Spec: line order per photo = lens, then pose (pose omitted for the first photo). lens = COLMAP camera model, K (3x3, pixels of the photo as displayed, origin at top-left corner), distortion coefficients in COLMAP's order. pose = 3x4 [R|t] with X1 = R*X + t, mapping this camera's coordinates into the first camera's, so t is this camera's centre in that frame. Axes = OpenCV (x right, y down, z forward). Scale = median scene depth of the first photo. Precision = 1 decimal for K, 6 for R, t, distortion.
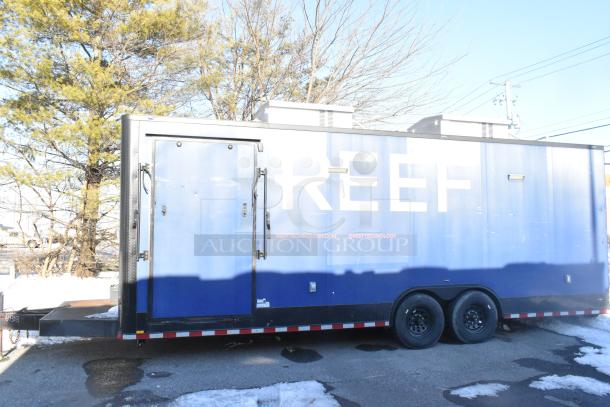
lens RADIAL K [[500.2, 0, 305.0], [0, 500.2, 203.5], [0, 0, 1]] dist [-0.010426, 0.004617]
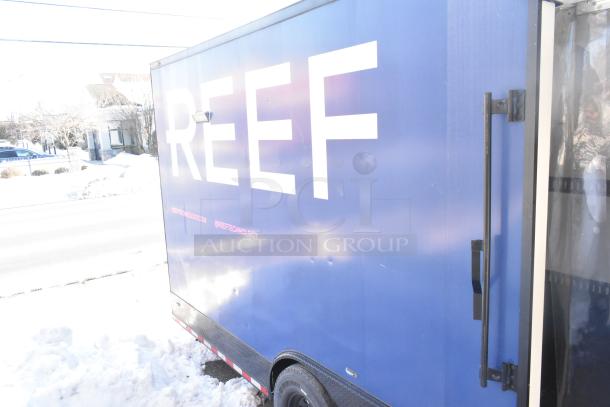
lens RADIAL K [[494.5, 0, 304.6], [0, 494.5, 197.6], [0, 0, 1]] dist [-0.011735, 0.004411]
pose [[0.318691, 0.121024, -0.940101, 0.689826], [0.108935, 0.980567, 0.163162, -0.054465], [0.941578, -0.154409, 0.299314, 0.917199]]
